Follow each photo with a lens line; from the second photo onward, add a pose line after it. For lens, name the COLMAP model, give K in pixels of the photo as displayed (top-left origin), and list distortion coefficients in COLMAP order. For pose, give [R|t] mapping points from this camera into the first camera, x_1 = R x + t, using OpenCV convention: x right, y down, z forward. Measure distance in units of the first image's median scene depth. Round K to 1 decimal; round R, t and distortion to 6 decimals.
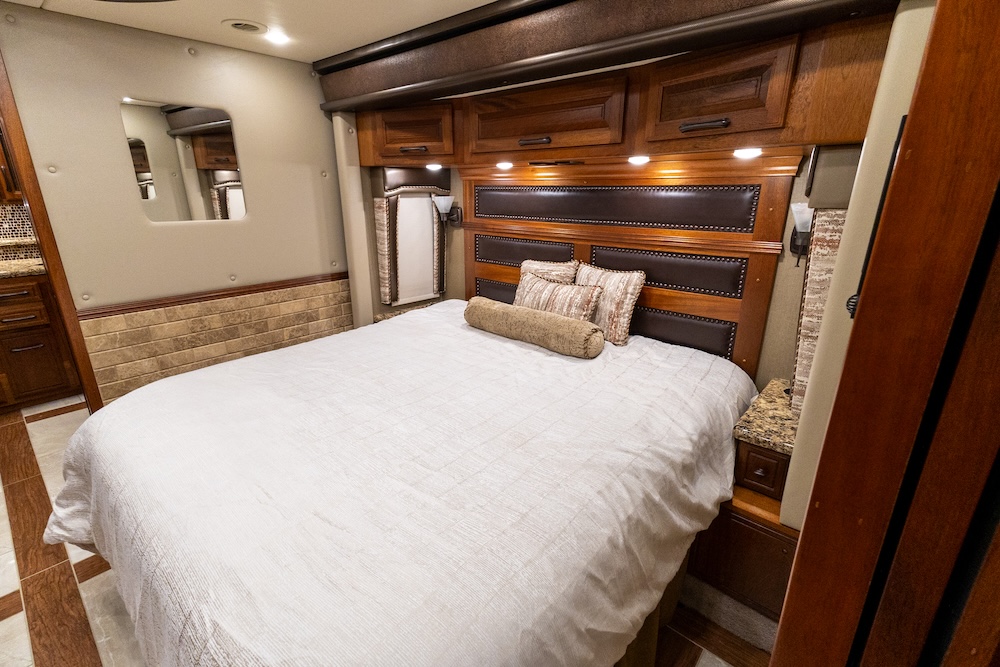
lens RADIAL K [[460.5, 0, 502.5], [0, 460.5, 332.0], [0, 0, 1]] dist [0.020122, -0.003055]
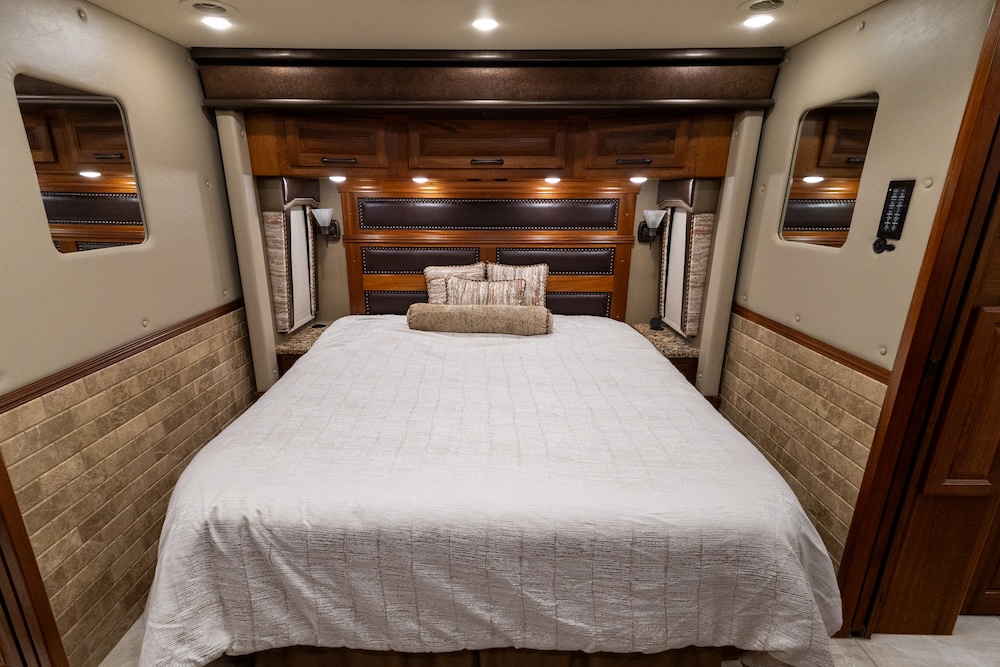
lens RADIAL K [[460.5, 0, 508.1], [0, 460.5, 332.0], [0, 0, 1]] dist [0.020122, -0.003055]
pose [[0.758448, -0.181100, 0.626067, -0.575711], [0.194031, 0.979802, 0.048365, -0.024818], [-0.622181, 0.084795, 0.778268, 0.063358]]
